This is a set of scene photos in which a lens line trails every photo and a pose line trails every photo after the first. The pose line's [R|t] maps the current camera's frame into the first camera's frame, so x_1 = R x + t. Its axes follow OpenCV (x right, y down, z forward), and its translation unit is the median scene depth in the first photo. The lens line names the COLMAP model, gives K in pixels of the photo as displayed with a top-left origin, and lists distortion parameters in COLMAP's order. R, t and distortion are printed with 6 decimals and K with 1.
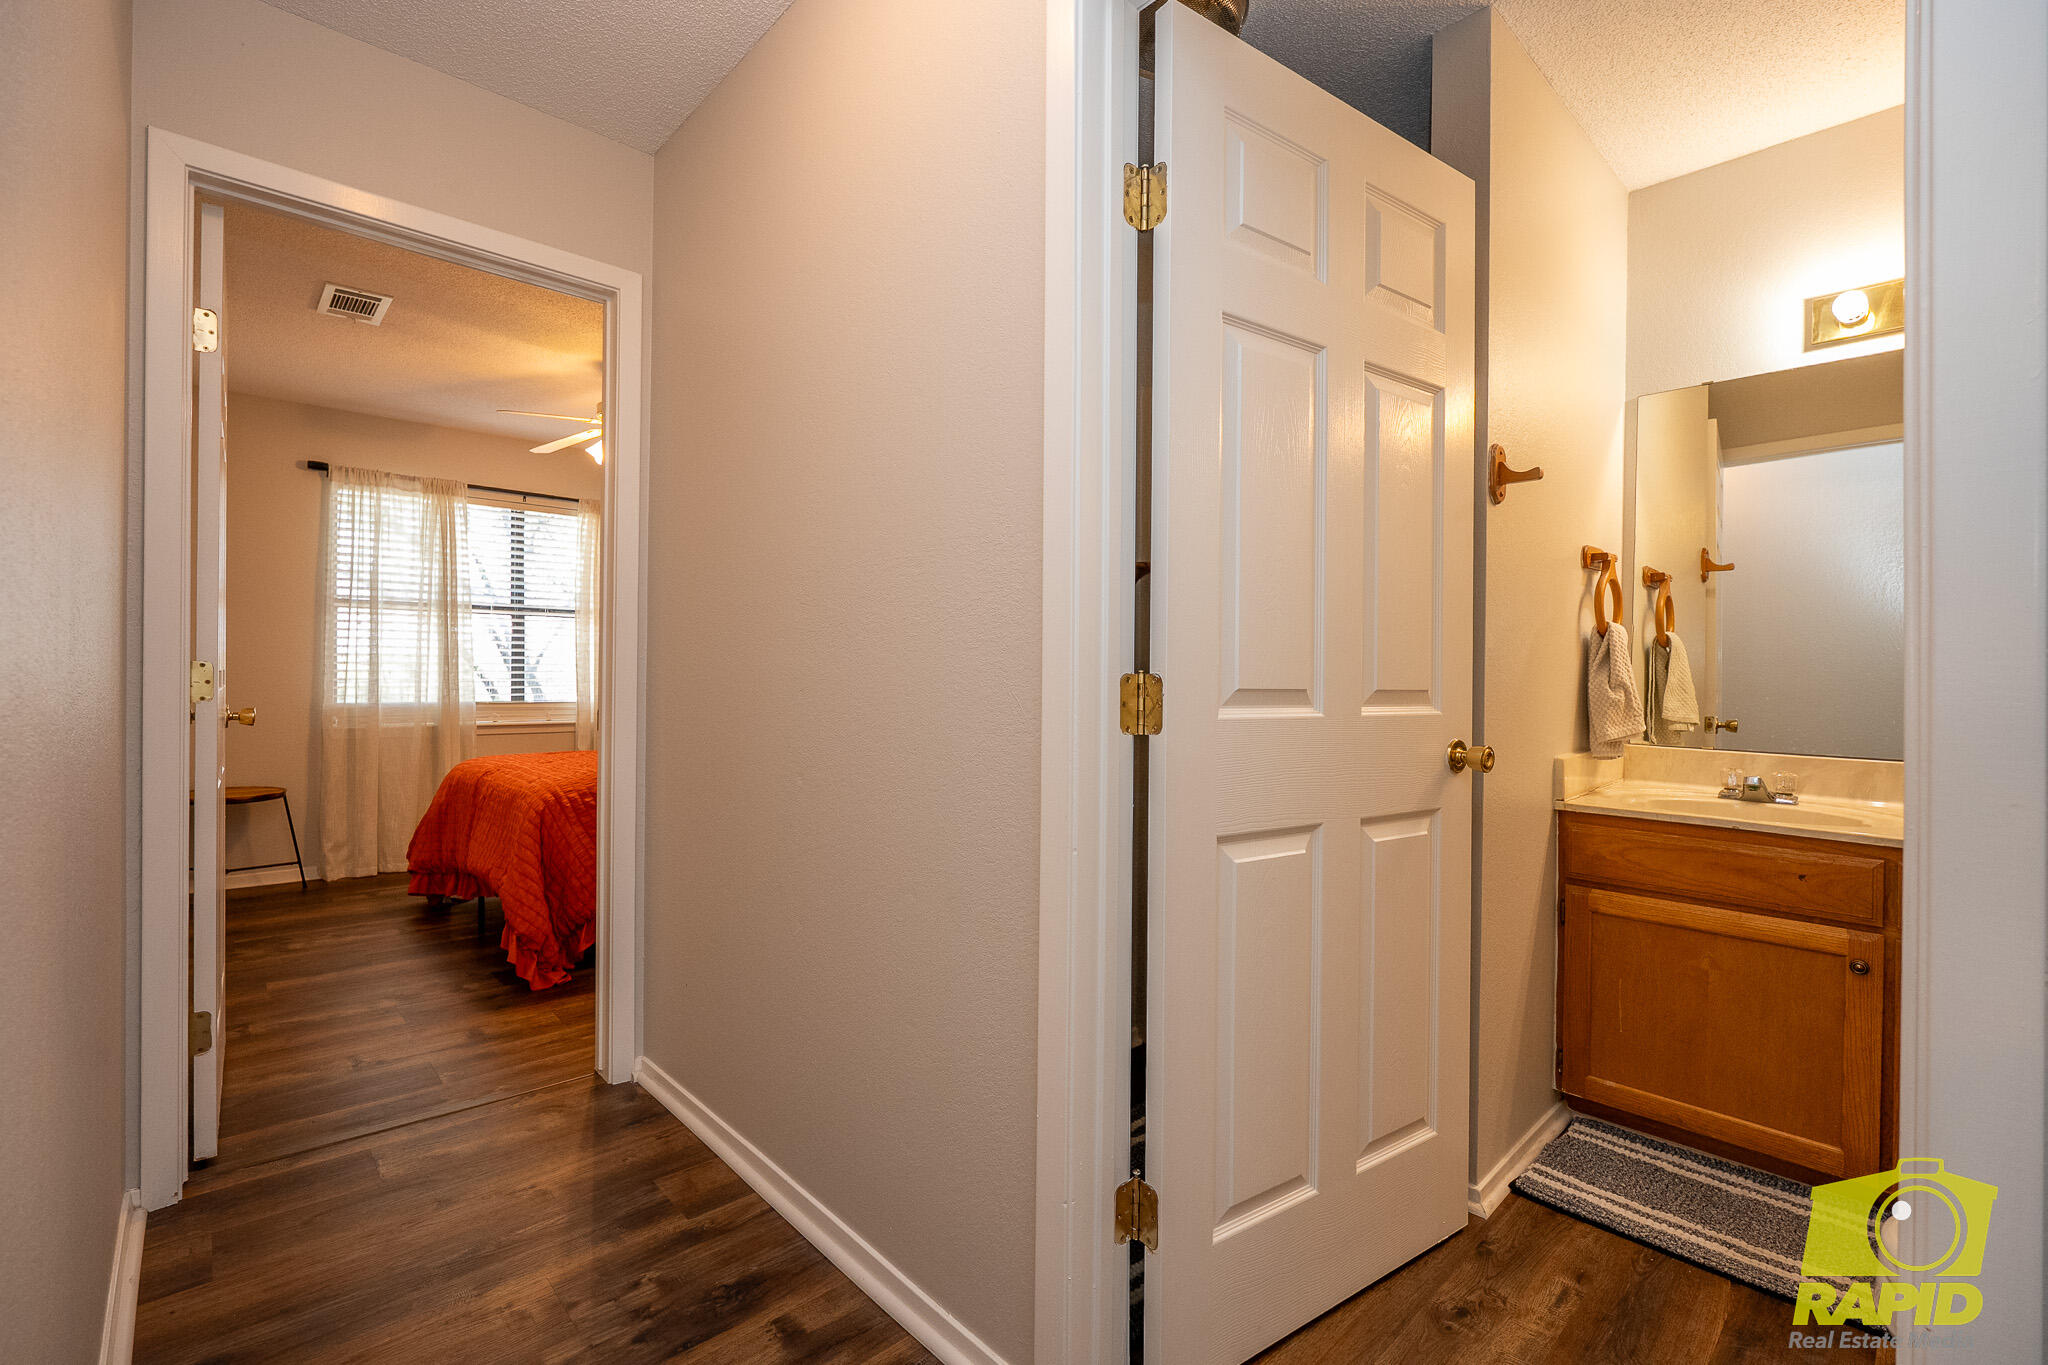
lens RADIAL K [[894.0, 0, 1021.7], [0, 894.0, 679.0], [0, 0, 1]] dist [-0.007020, 0.000017]
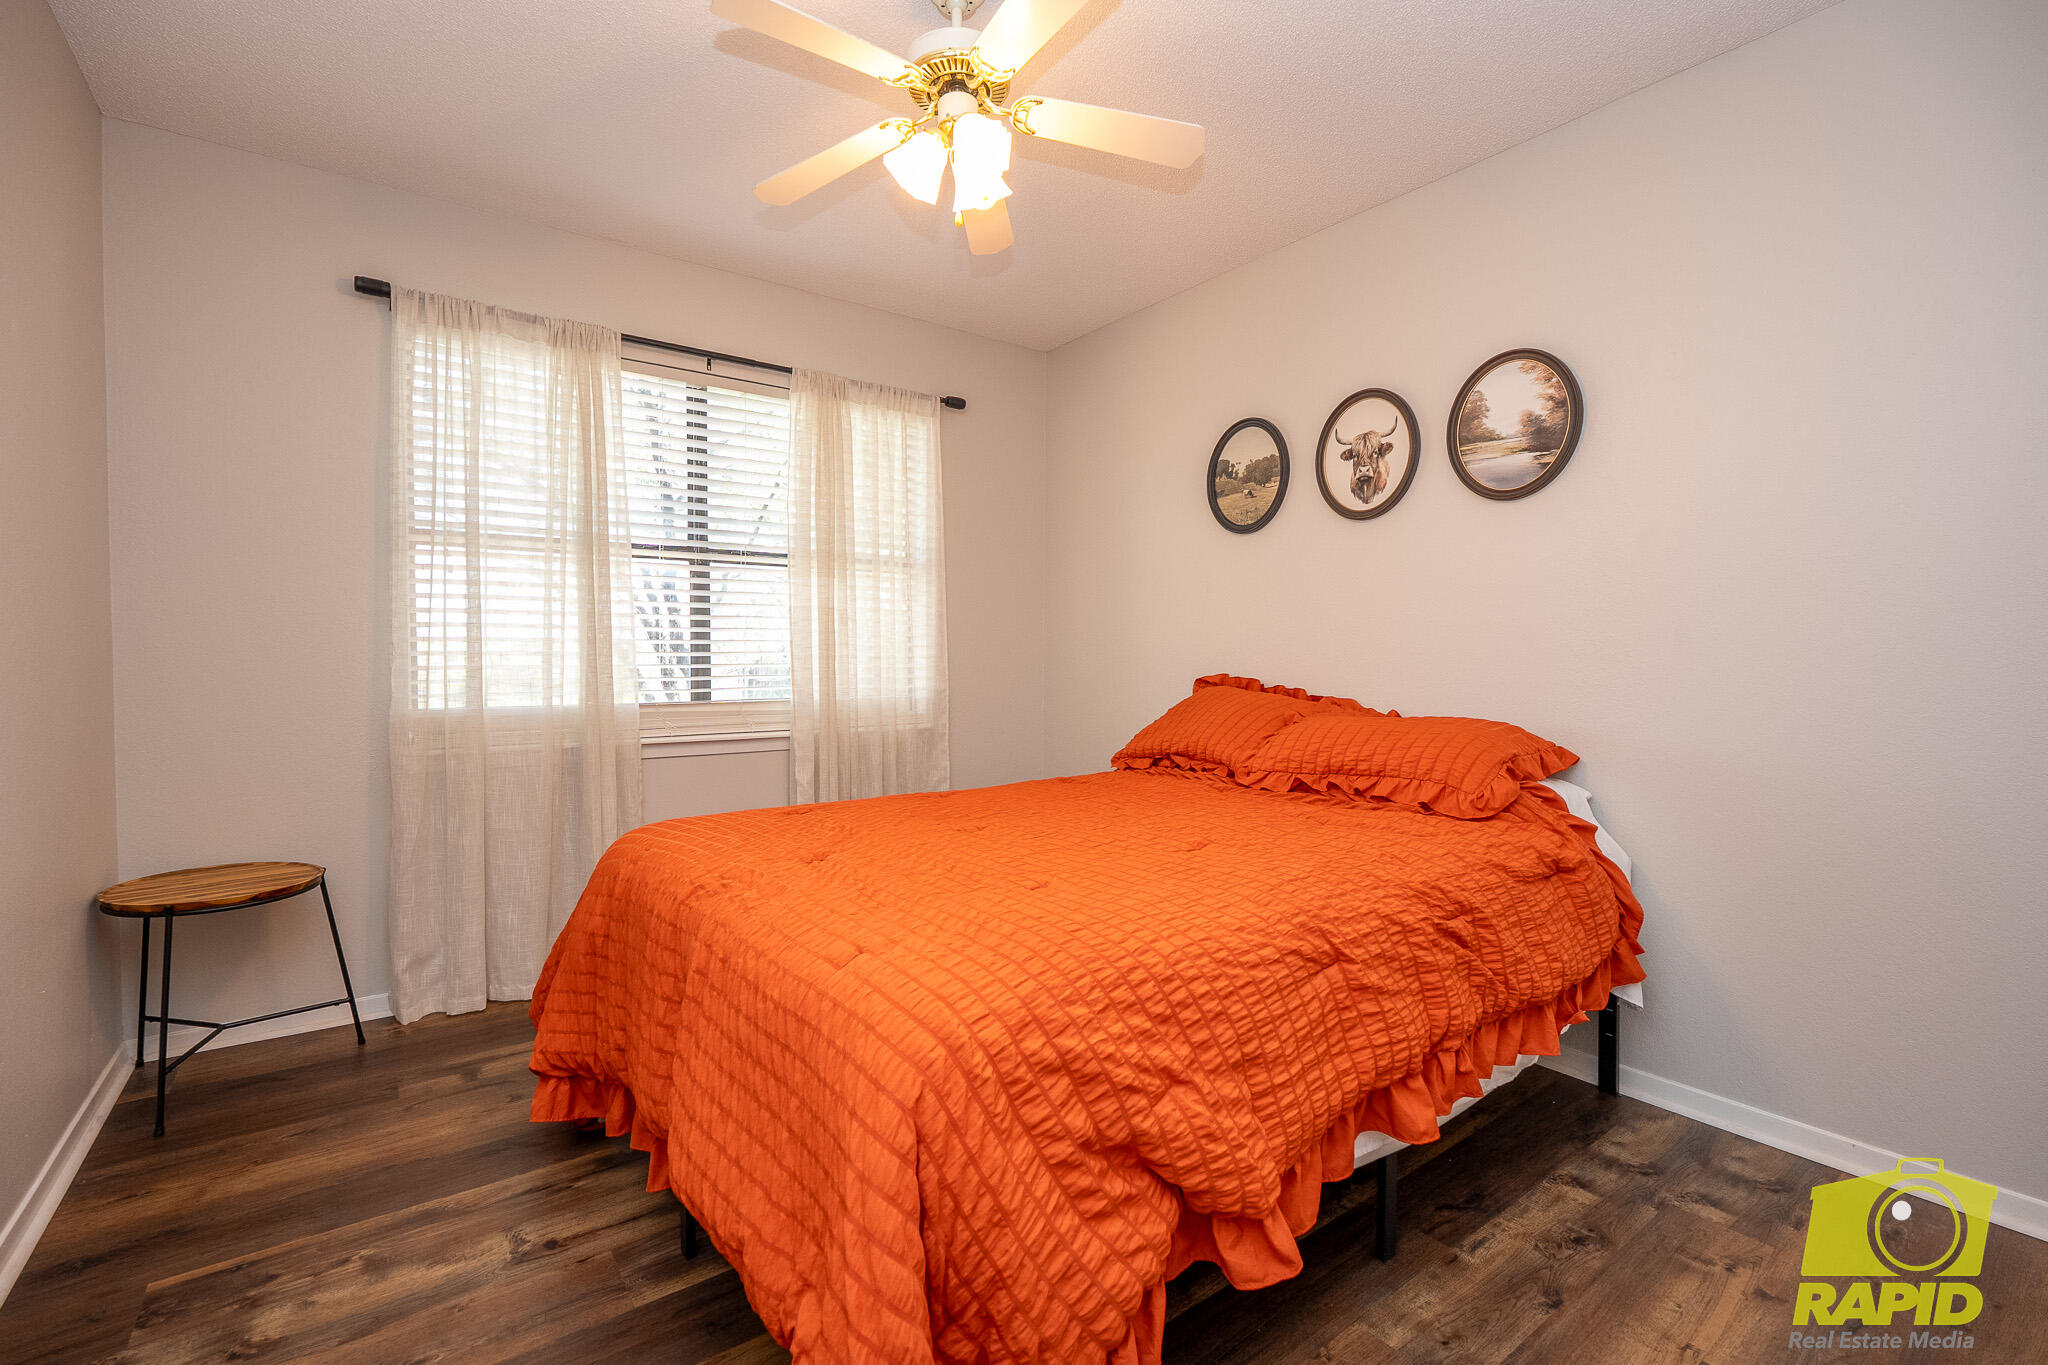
lens RADIAL K [[894.0, 0, 1021.7], [0, 894.0, 679.0], [0, 0, 1]] dist [-0.007020, 0.000017]
pose [[0.993839, -0.000724, -0.110833, -0.305311], [0.003343, 0.999719, 0.023447, -0.004514], [0.110785, -0.023673, 0.993562, 0.456484]]
